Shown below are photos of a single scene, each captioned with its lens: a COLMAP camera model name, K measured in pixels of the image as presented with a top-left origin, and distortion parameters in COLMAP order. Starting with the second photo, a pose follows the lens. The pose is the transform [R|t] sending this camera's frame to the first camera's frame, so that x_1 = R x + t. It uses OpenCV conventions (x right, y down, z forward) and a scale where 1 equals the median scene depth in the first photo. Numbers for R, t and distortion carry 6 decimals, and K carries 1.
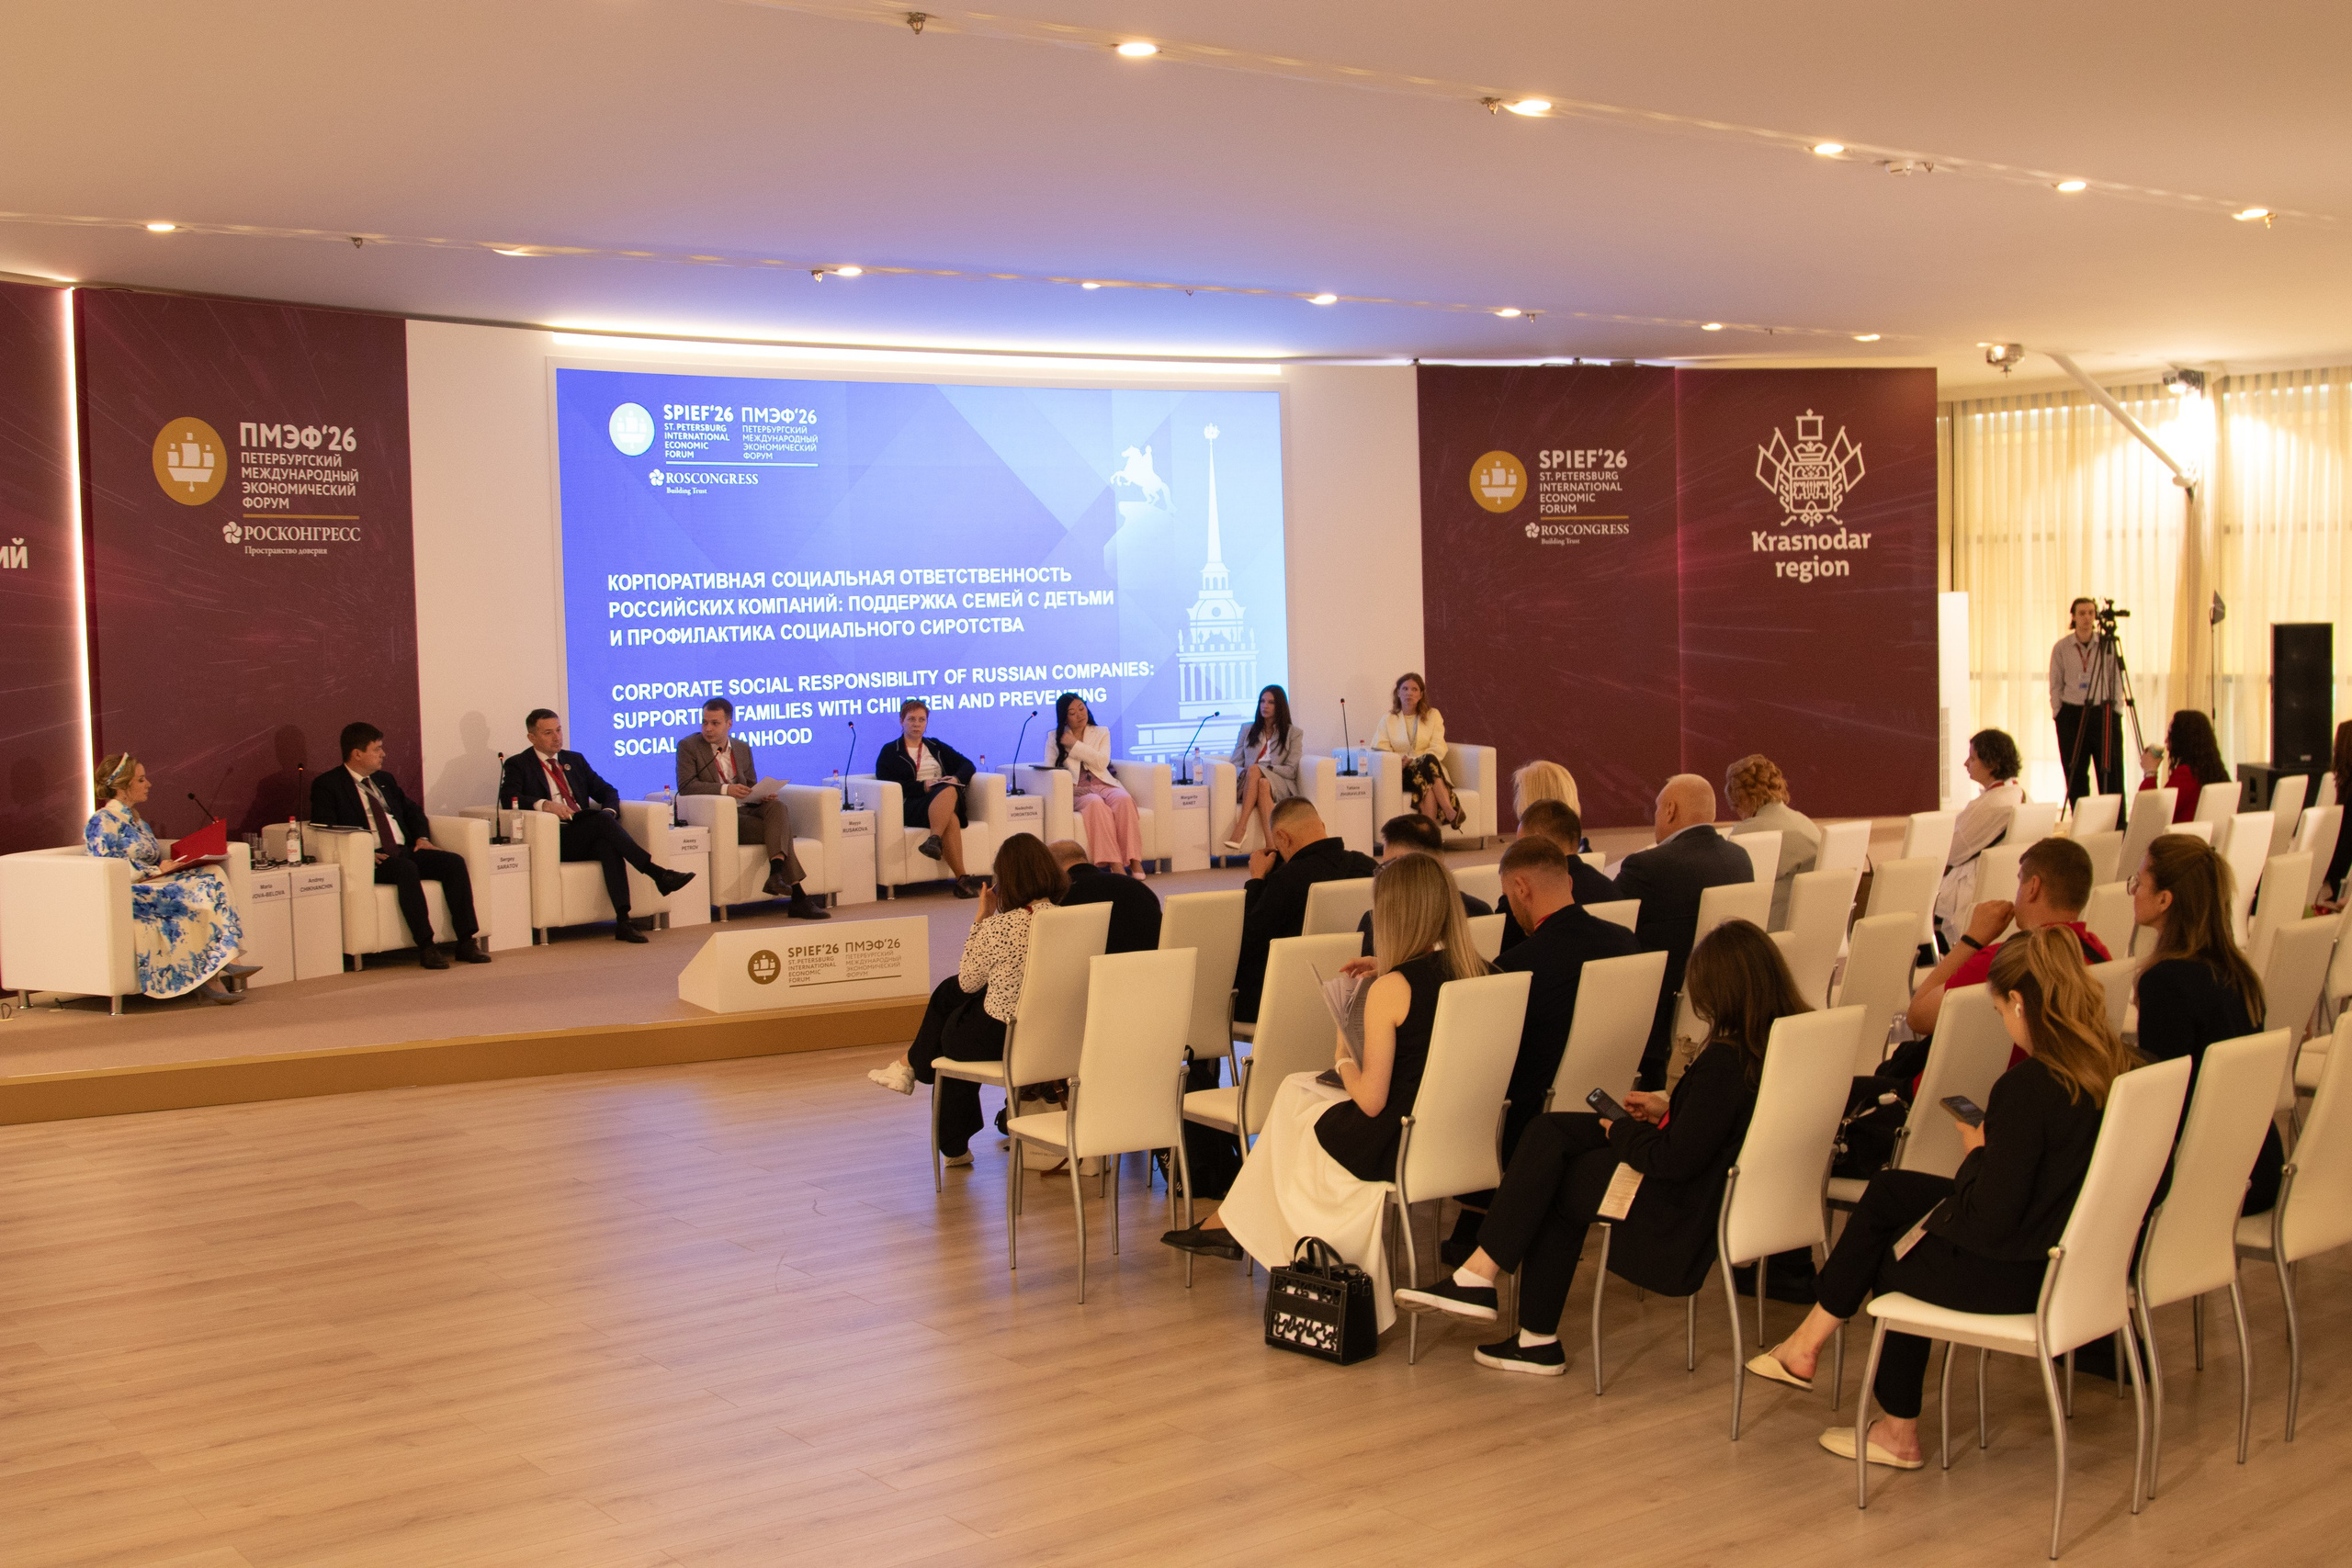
lens RADIAL K [[2499.1, 0, 1176.0], [0, 2499.1, 784.0], [0, 0, 1]] dist [-0.095382, 0.015252]
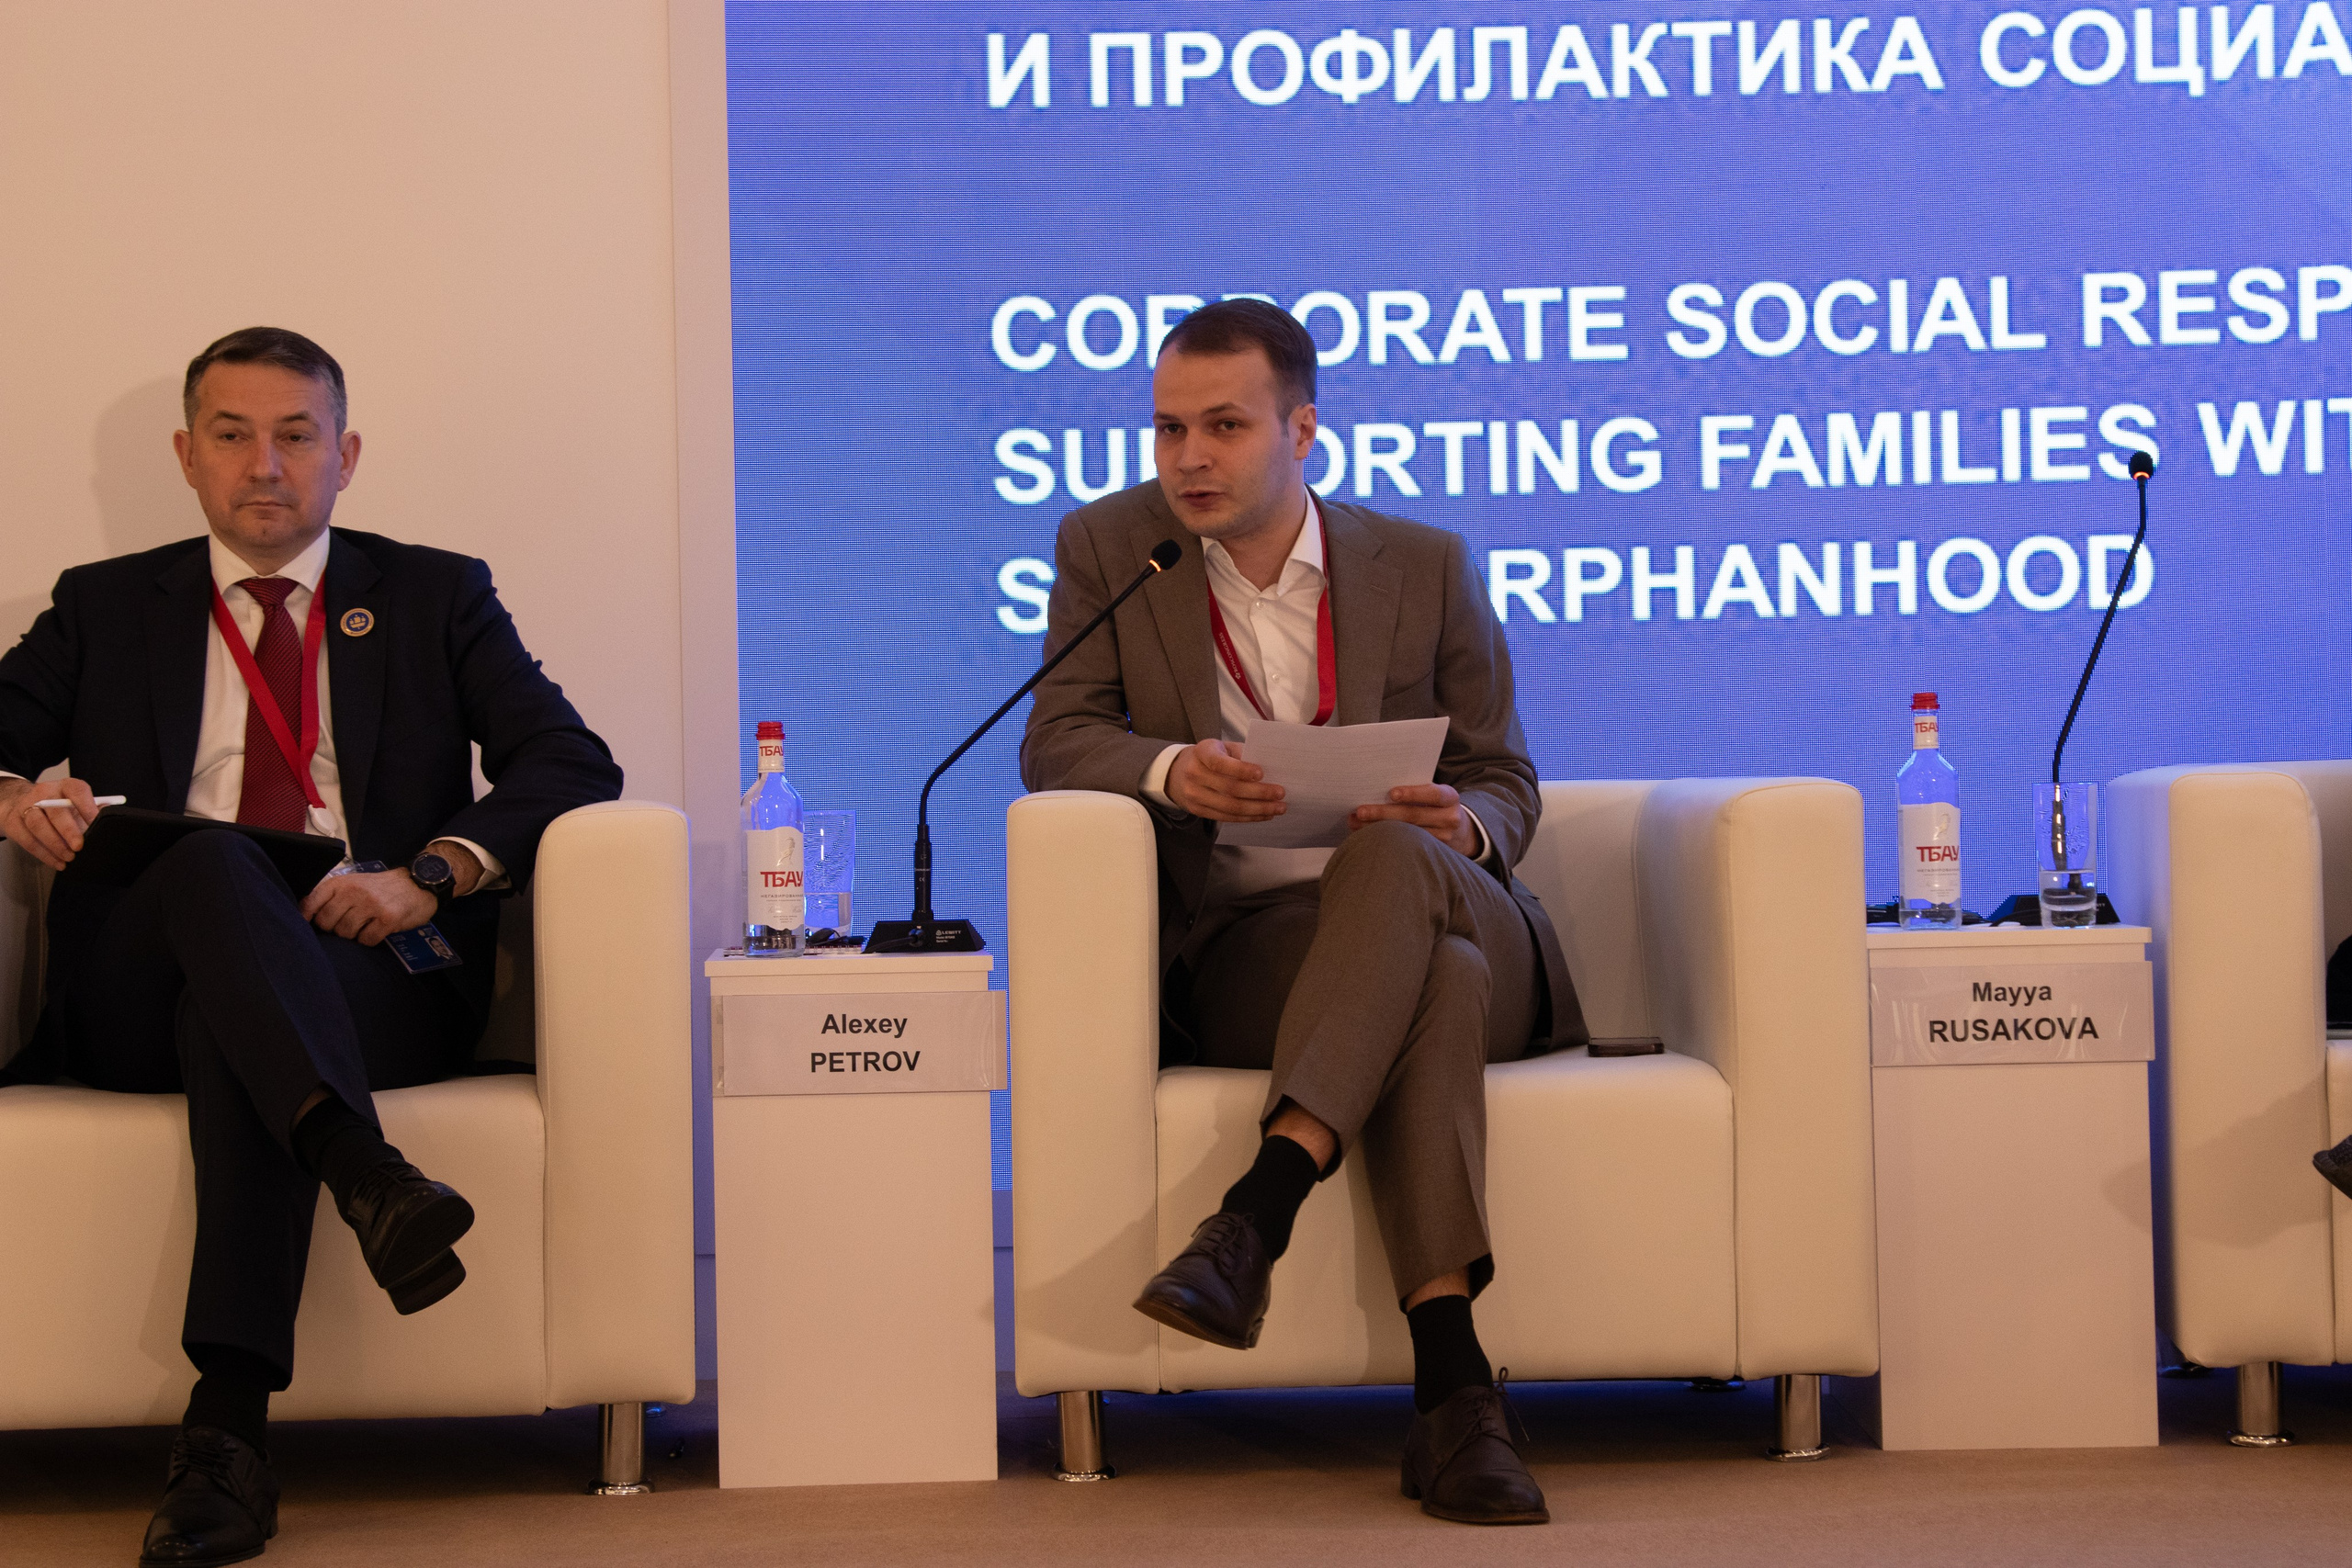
lens RADIAL K [[4410.8, 0, 1176.0], [0, 4410.8, 784.0], [0, 0, 1]] dist [0.077653, 0.132429]
pose [[0.726415, 0.002478, -0.687252, 0.039518], [-0.045113, 0.998009, -0.044085, 0.016528], [0.685774, 0.063028, 0.725080, 0.707285]]
